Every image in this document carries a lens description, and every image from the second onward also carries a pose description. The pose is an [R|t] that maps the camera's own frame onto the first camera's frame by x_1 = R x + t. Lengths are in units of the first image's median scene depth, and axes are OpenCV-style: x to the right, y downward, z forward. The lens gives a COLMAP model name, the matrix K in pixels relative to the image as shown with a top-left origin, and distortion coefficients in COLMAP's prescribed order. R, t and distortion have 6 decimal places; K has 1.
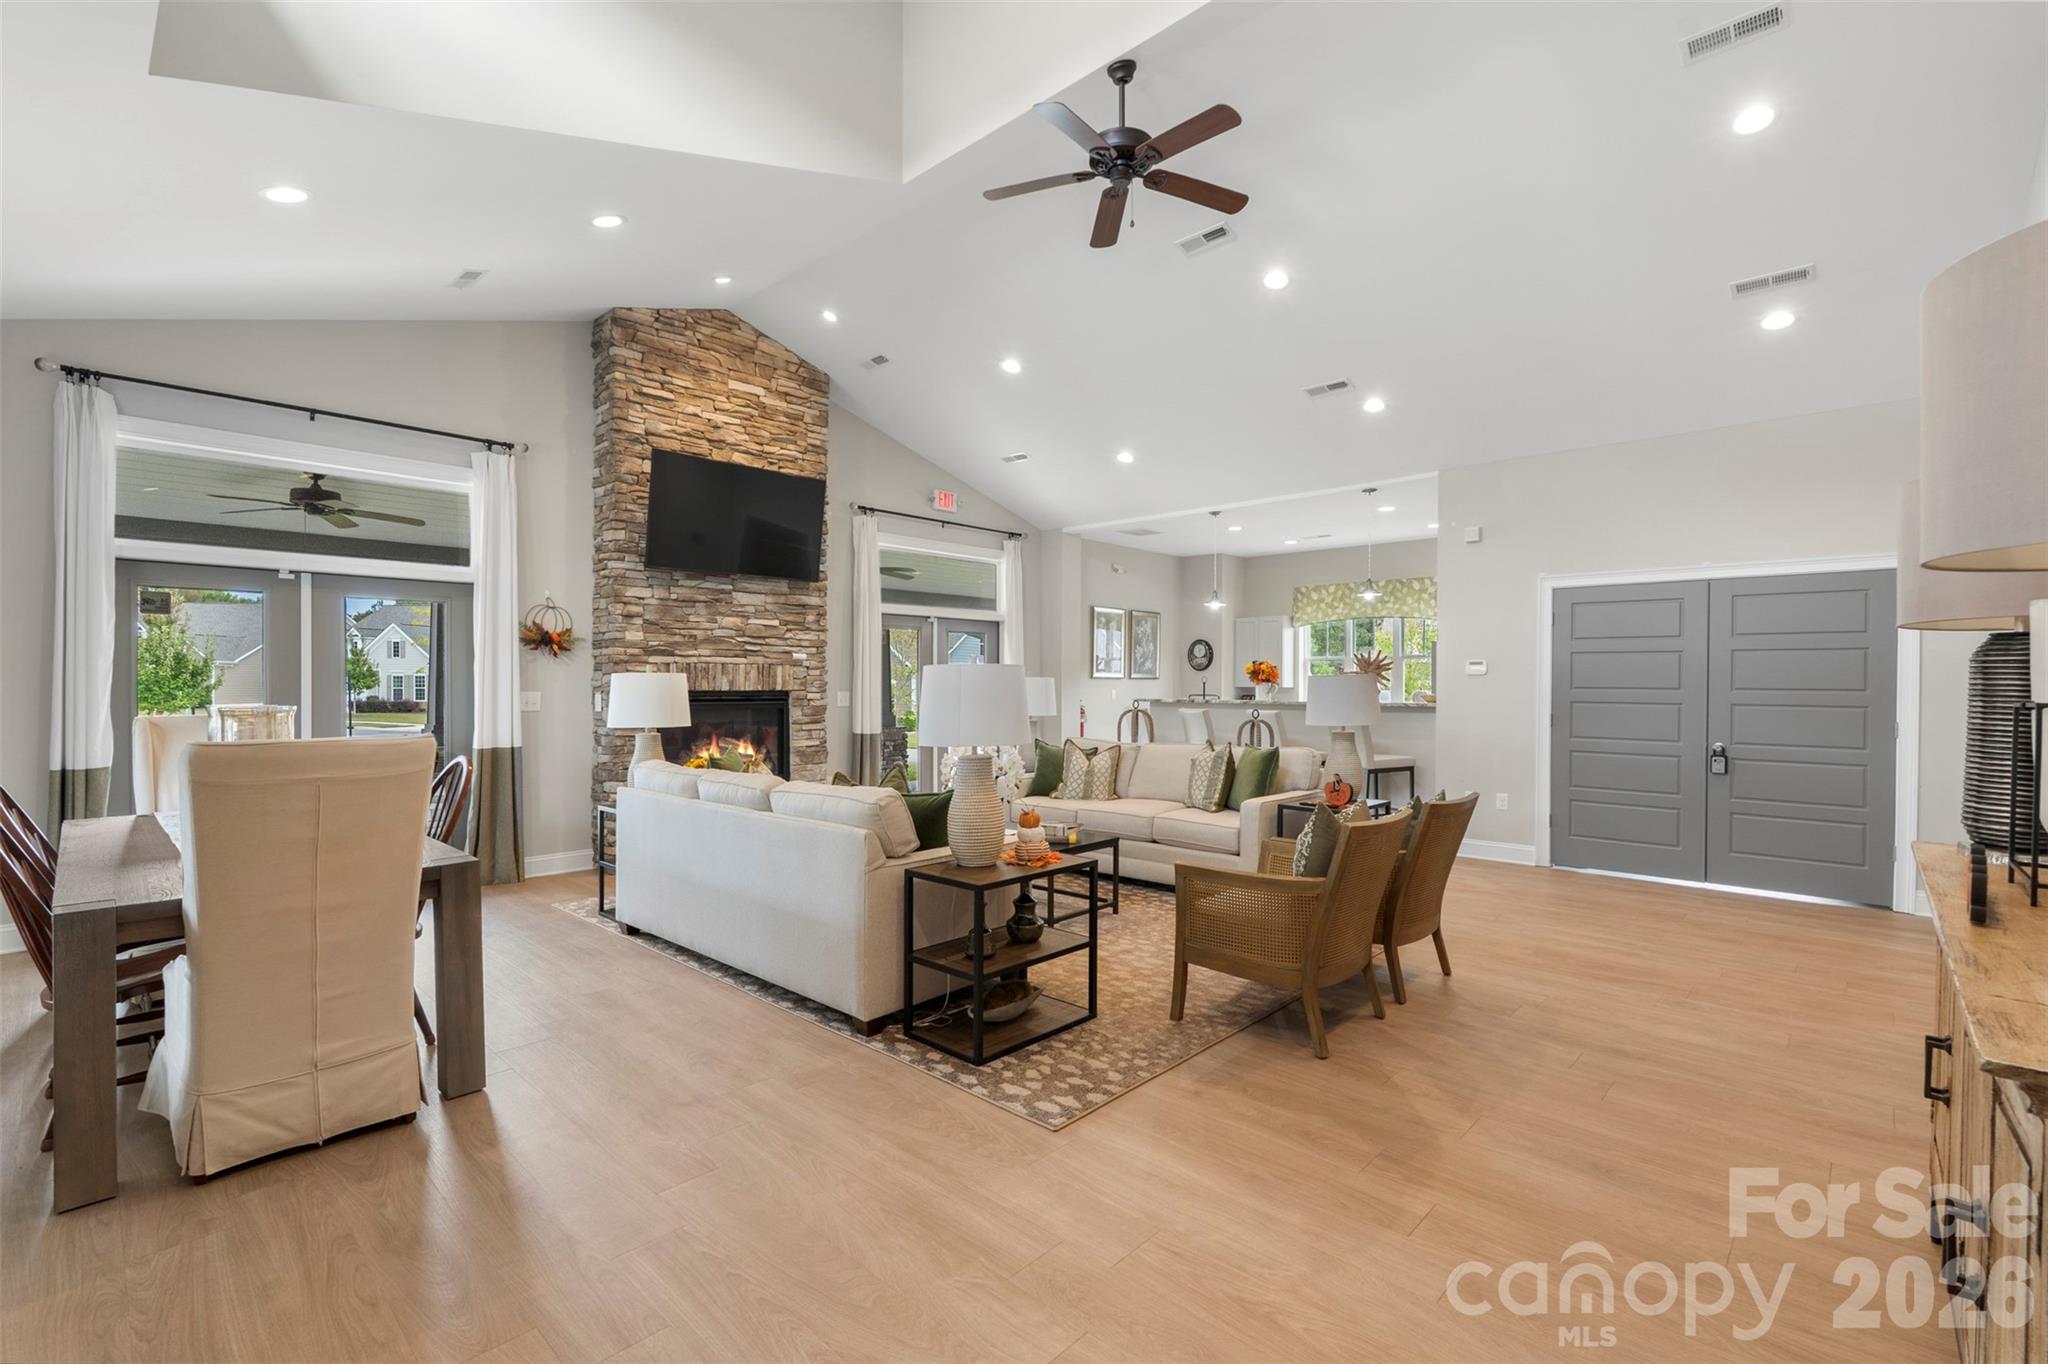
lens RADIAL K [[908.7, 0, 1035.9], [0, 908.7, 688.0], [0, 0, 1]] dist [-0.005256, 0.000458]
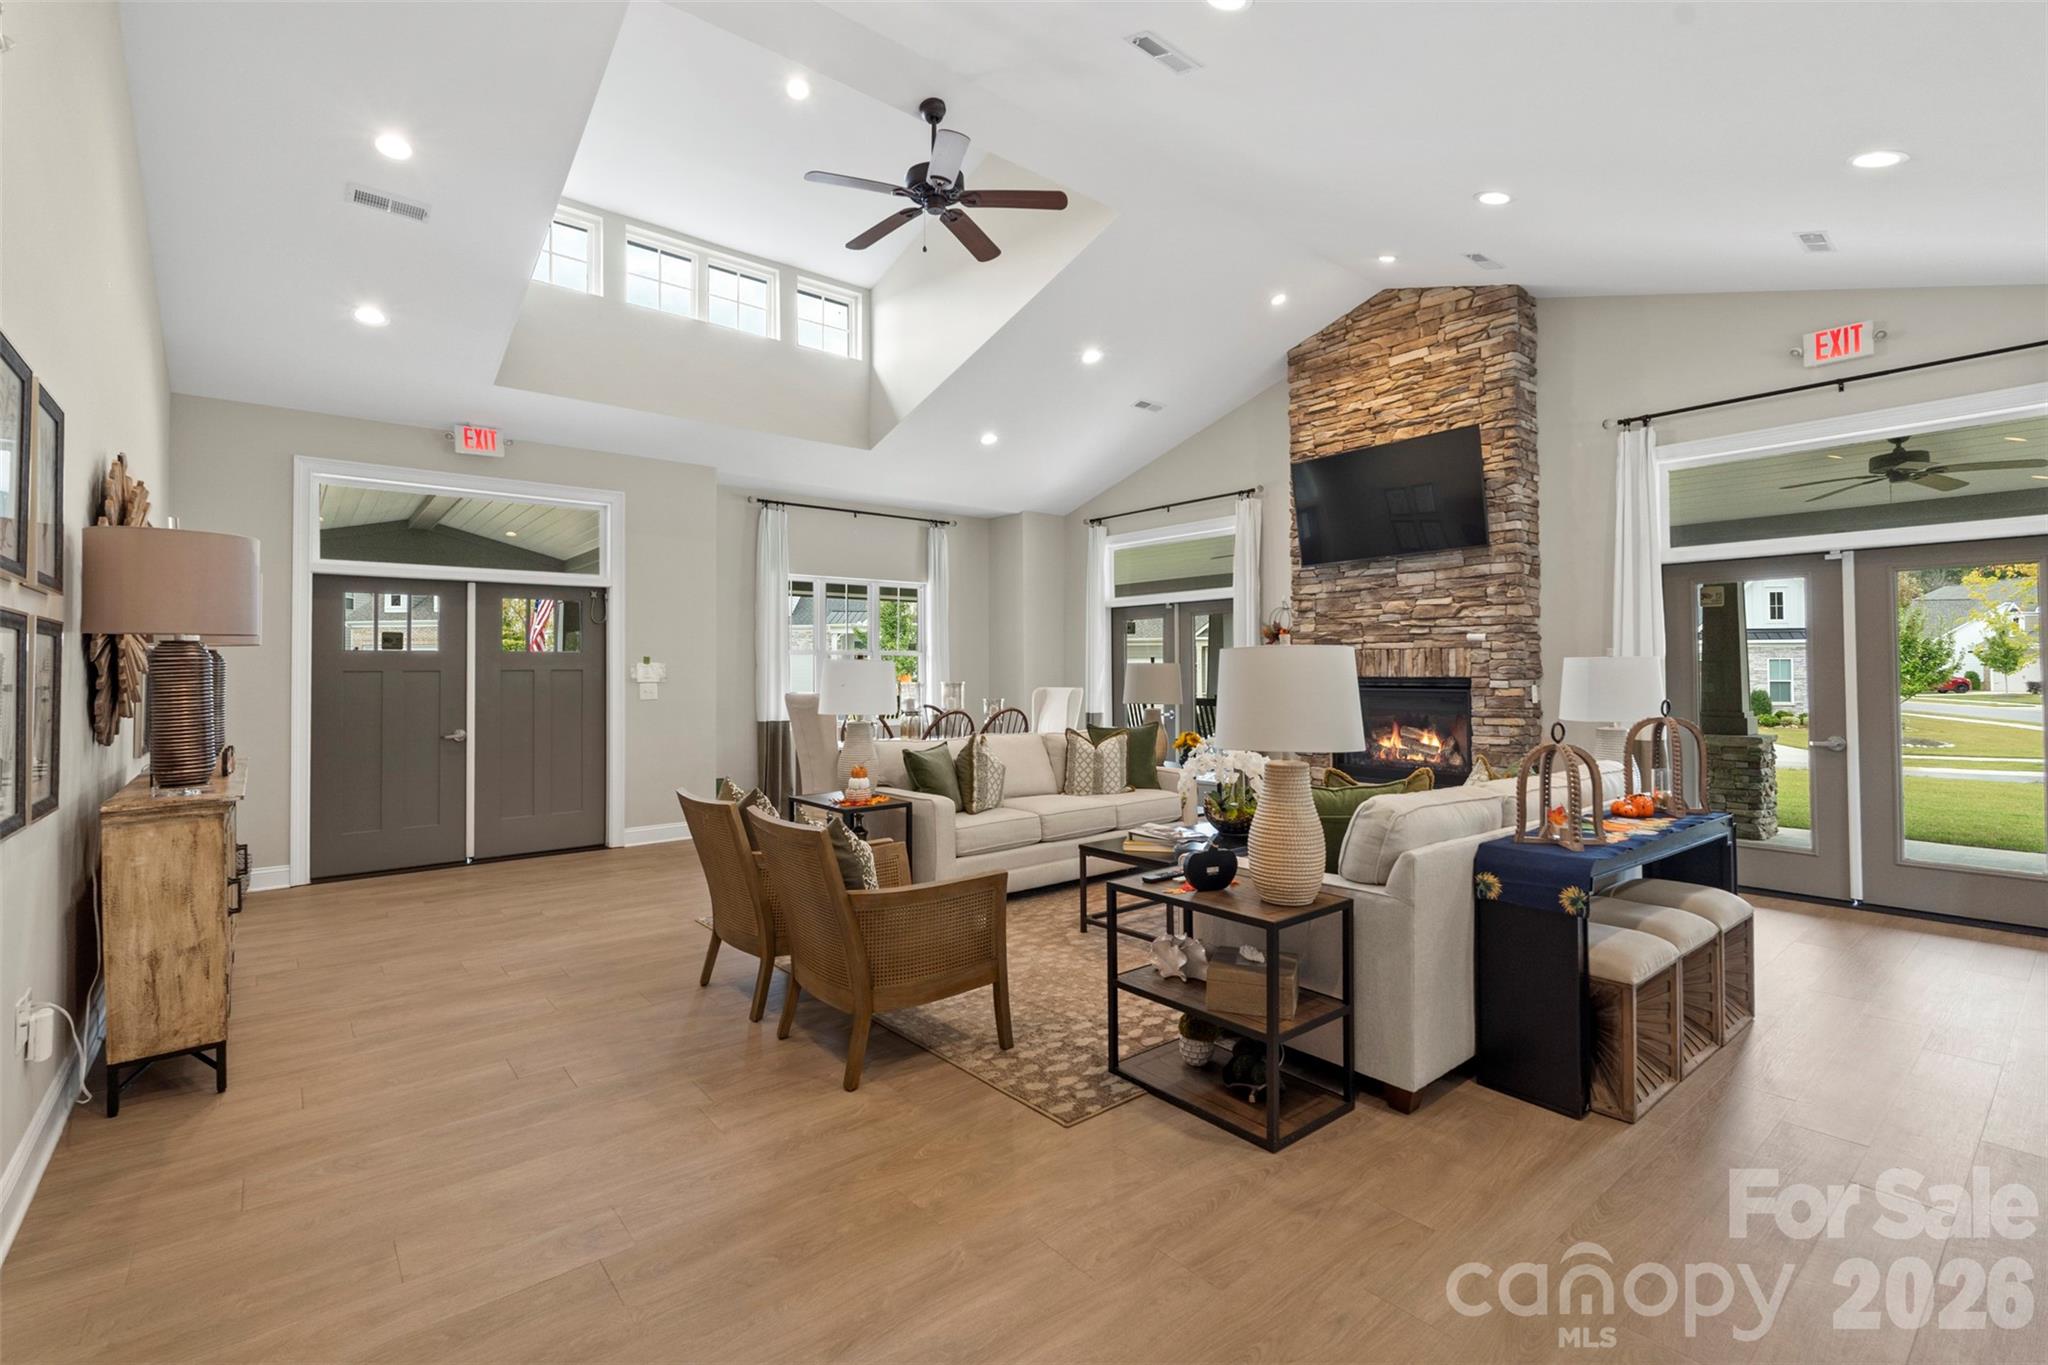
lens RADIAL K [[908.7, 0, 1021.6], [0, 908.7, 665.1], [0, 0, 1]] dist [-0.005256, 0.000458]
pose [[-0.129356, -0.006910, -0.991574, 0.668727], [0.001011, 0.999974, -0.007100, -0.002960], [0.991598, -0.001921, -0.129346, 0.722132]]
